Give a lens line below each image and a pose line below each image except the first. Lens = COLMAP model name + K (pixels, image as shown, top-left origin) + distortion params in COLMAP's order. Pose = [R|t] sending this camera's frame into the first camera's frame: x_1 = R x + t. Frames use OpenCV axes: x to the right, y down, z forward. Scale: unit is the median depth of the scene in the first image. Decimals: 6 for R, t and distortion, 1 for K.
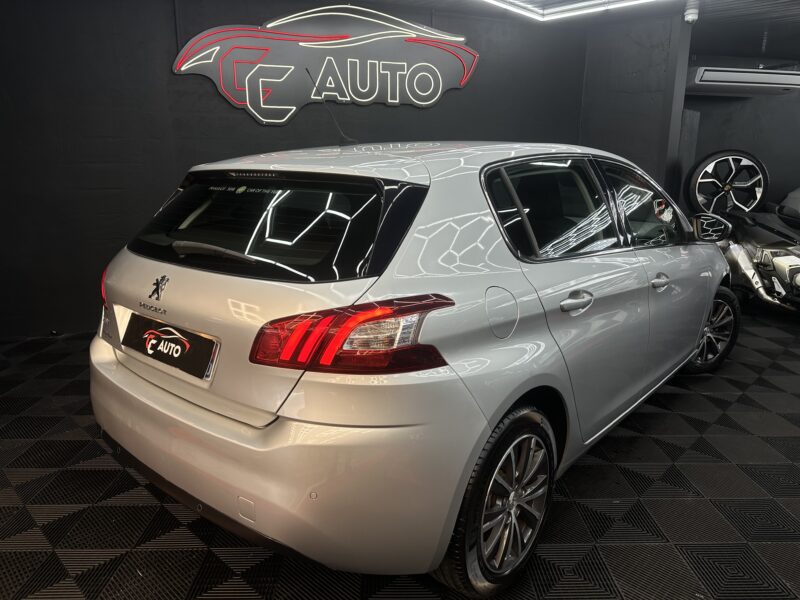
lens RADIAL K [[588.7, 0, 402.7], [0, 588.7, 298.5], [0, 0, 1]] dist [0.023104, -0.034648]
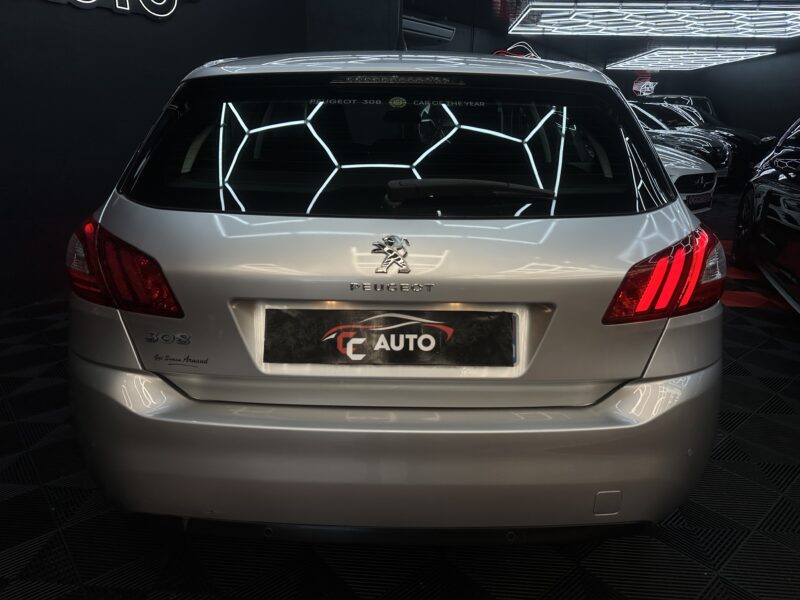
lens RADIAL K [[588.7, 0, 404.8], [0, 588.7, 311.0], [0, 0, 1]] dist [0.023104, -0.034648]
pose [[0.758228, -0.191025, 0.623378, -0.291217], [0.127453, 0.981097, 0.145619, -0.017236], [-0.639411, -0.030961, 0.768242, 0.177011]]
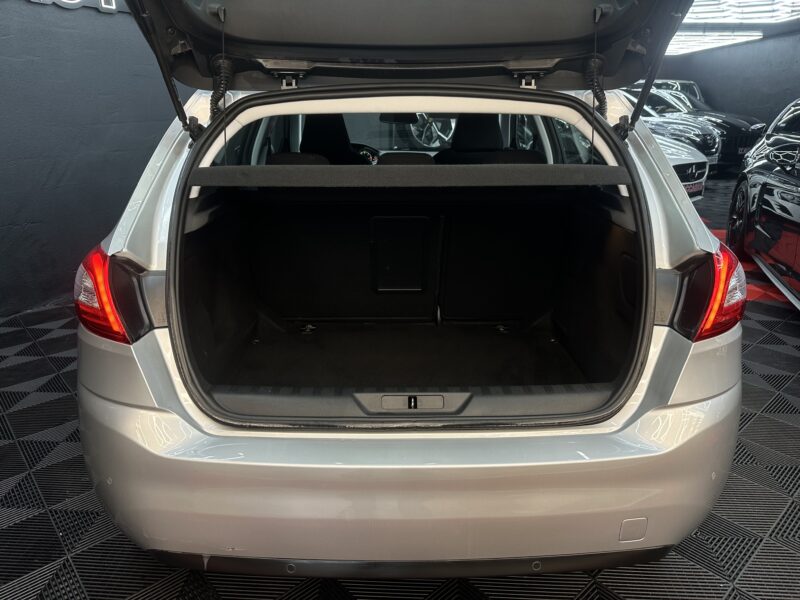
lens RADIAL K [[588.7, 0, 401.0], [0, 588.7, 304.5], [0, 0, 1]] dist [0.023104, -0.034648]
pose [[0.744588, -0.214748, 0.632038, -0.294747], [0.143782, 0.976209, 0.162302, -0.037125], [-0.651856, -0.029972, 0.757750, 0.190452]]
